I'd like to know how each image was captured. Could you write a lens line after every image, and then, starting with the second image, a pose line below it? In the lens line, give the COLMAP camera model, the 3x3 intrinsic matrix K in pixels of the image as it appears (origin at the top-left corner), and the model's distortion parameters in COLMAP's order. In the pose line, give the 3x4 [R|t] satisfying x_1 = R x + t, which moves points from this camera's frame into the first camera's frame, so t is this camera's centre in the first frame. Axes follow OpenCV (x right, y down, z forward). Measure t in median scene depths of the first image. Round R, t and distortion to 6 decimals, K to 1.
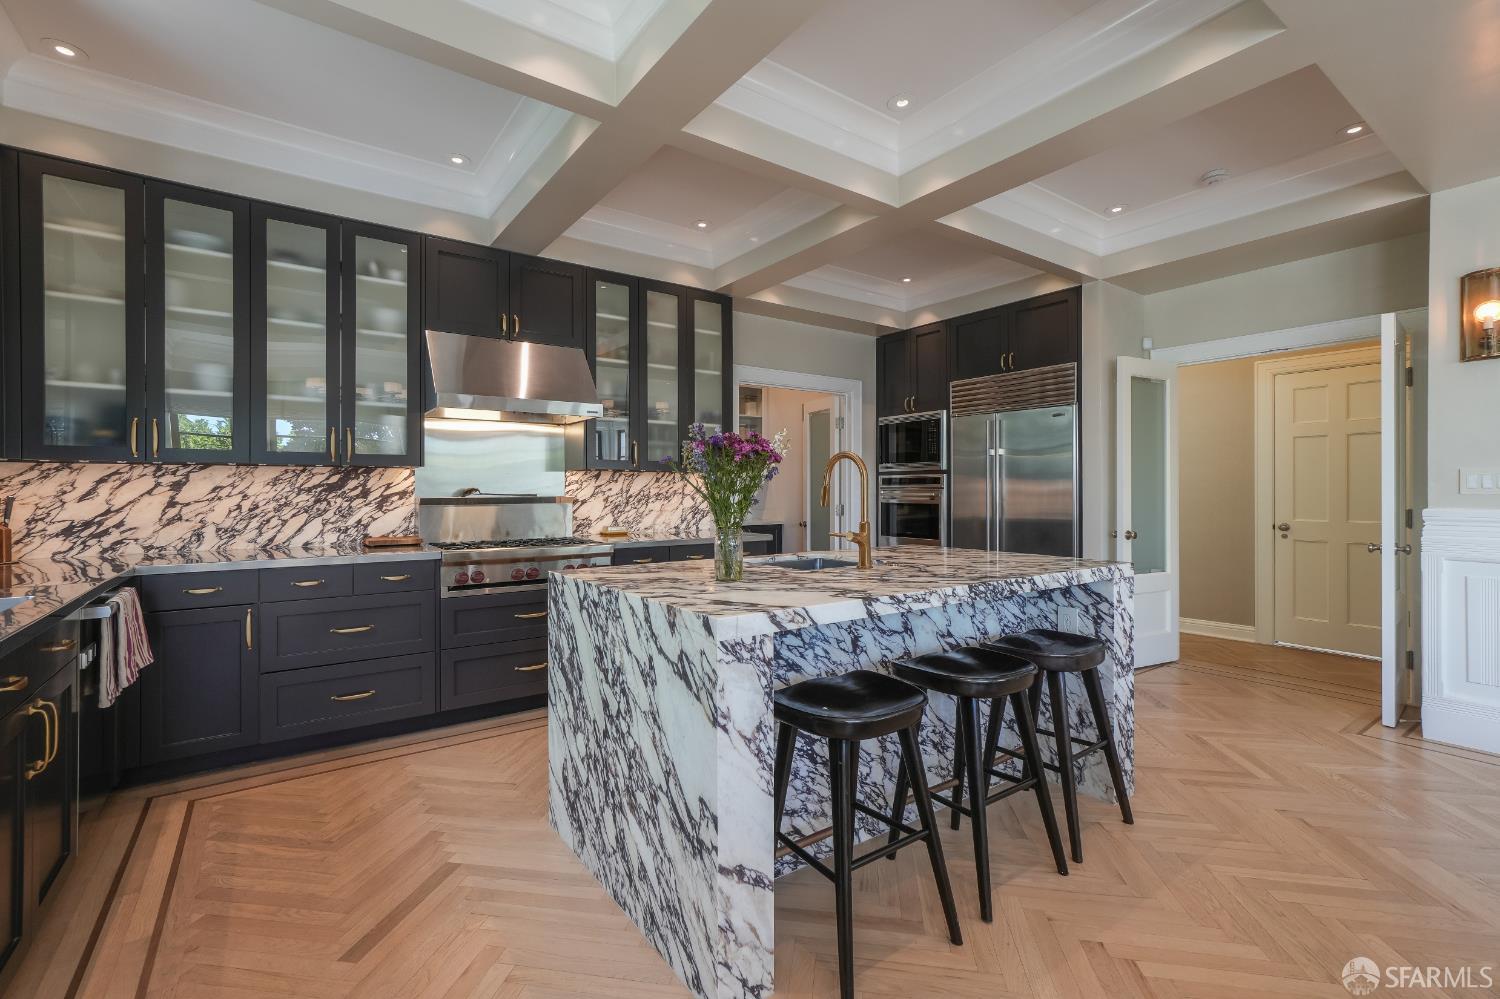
lens RADIAL K [[657.2, 0, 759.1], [0, 657.2, 488.8], [0, 0, 1]] dist [-0.012535, 0.005881]
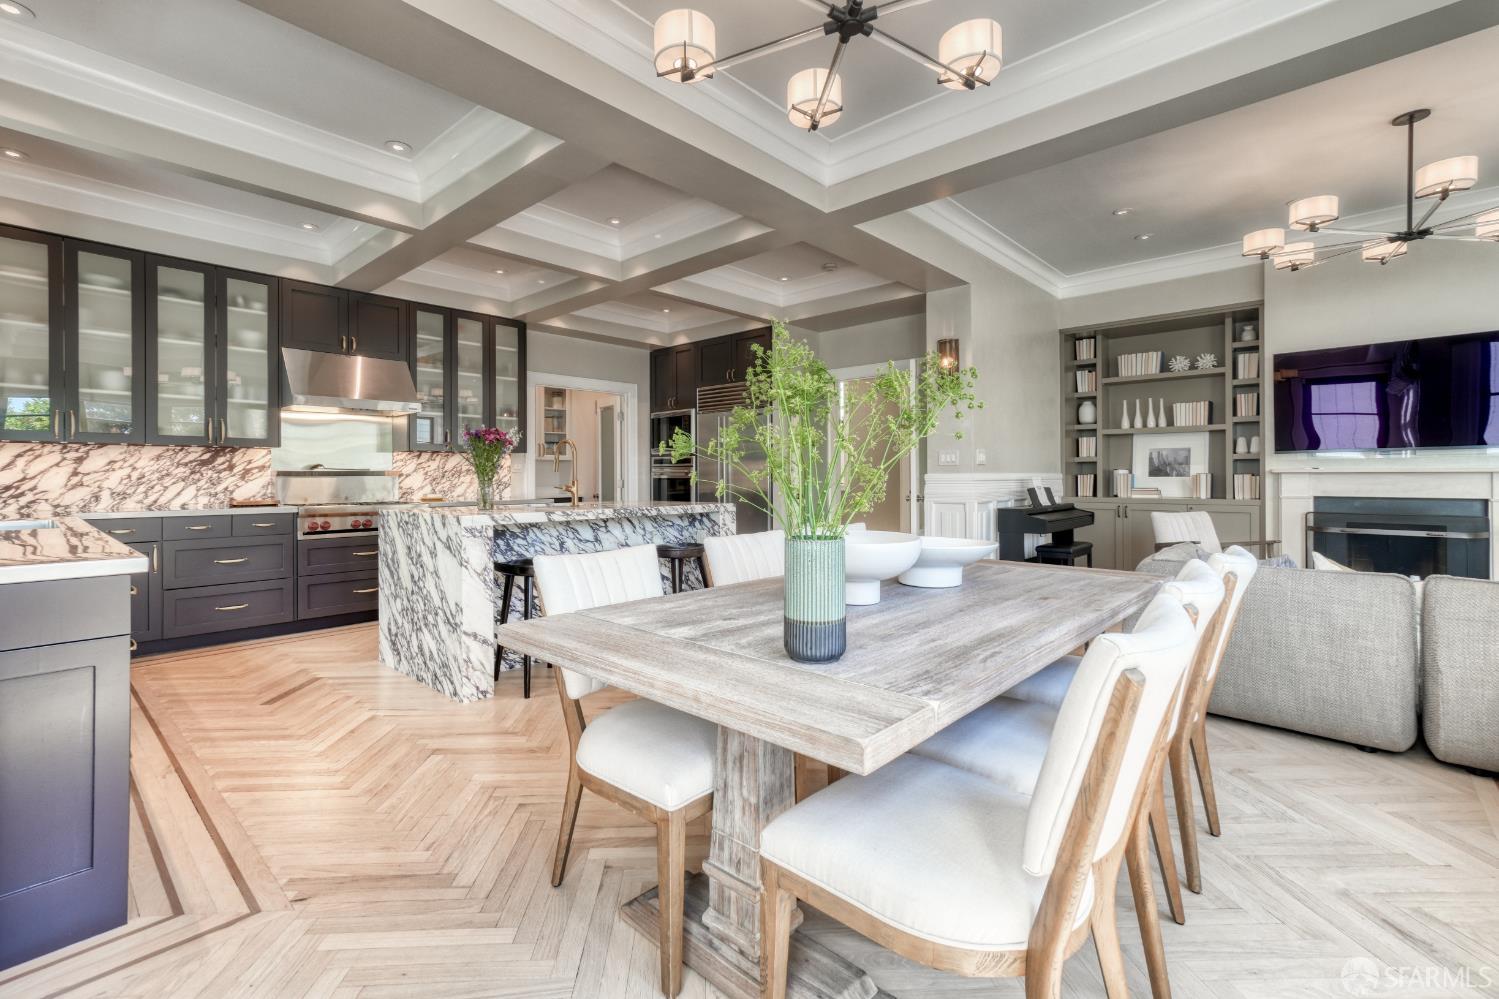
lens RADIAL K [[656.7, 0, 726.6], [0, 656.7, 477.5], [0, 0, 1]] dist [-0.012535, 0.005881]
pose [[0.984476, -0.001207, 0.175518, 0.169734], [0.000739, 0.999996, 0.002736, 0.027164], [-0.175520, -0.002564, 0.984472, -0.522130]]
